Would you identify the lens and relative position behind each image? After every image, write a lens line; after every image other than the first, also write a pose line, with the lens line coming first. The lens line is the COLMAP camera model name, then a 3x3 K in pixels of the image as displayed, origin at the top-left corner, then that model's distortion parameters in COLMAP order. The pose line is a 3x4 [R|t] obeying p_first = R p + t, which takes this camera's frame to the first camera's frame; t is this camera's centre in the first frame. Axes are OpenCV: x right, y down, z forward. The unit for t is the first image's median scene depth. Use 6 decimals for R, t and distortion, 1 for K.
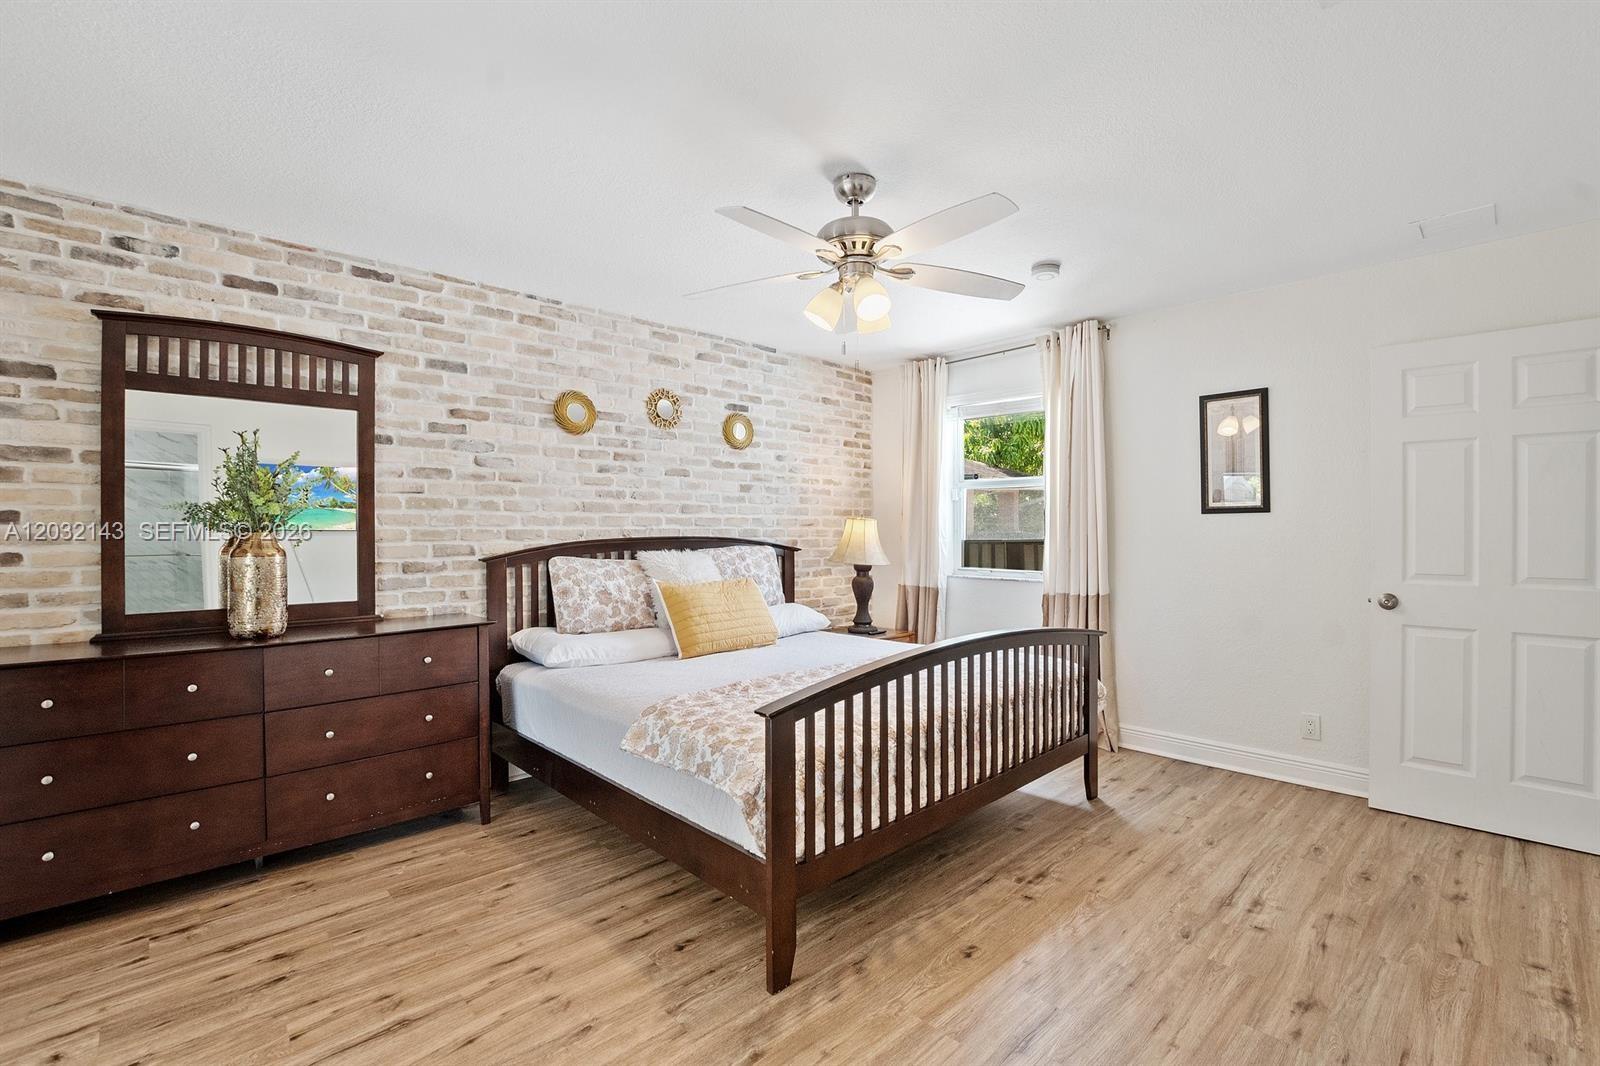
lens RADIAL K [[735.0, 0, 797.1], [0, 735.0, 537.6], [0, 0, 1]] dist [-0.029106, 0.003118]
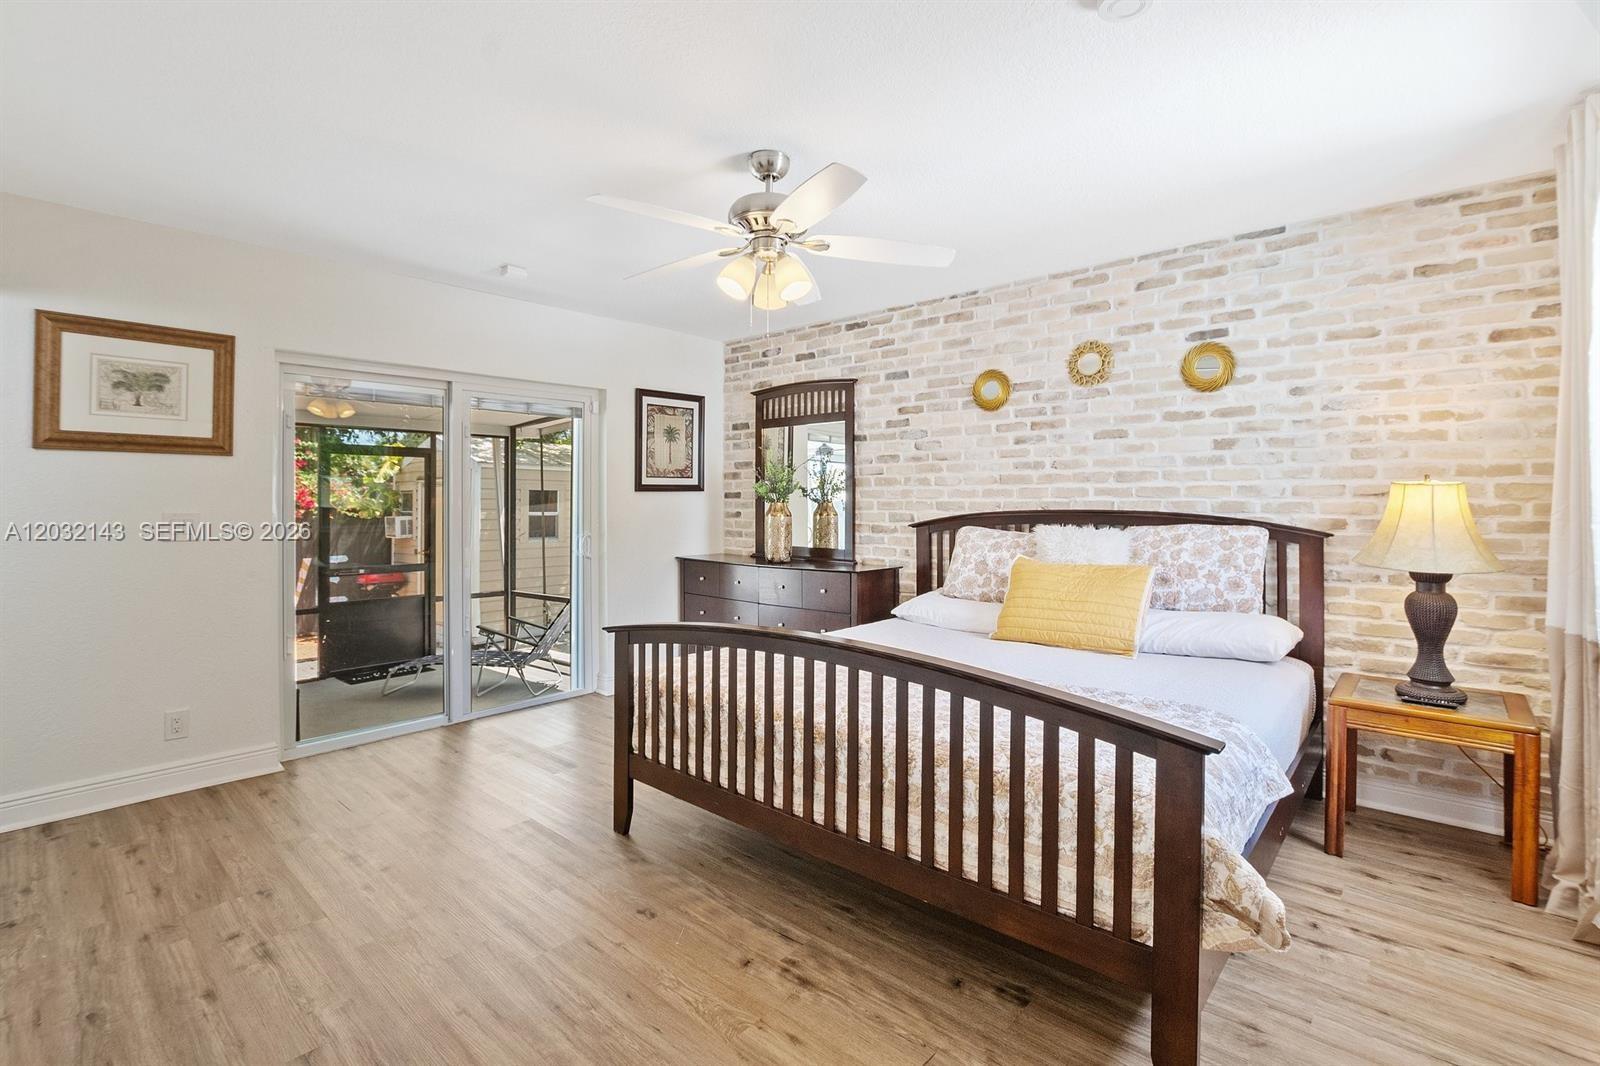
lens RADIAL K [[735.0, 0, 789.1], [0, 735.0, 501.8], [0, 0, 1]] dist [-0.029106, 0.003118]
pose [[0.058658, 0.001247, -0.998277, 0.735660], [-0.015533, 0.999879, 0.000336, -0.006419], [0.998157, 0.015487, 0.058670, 0.657034]]
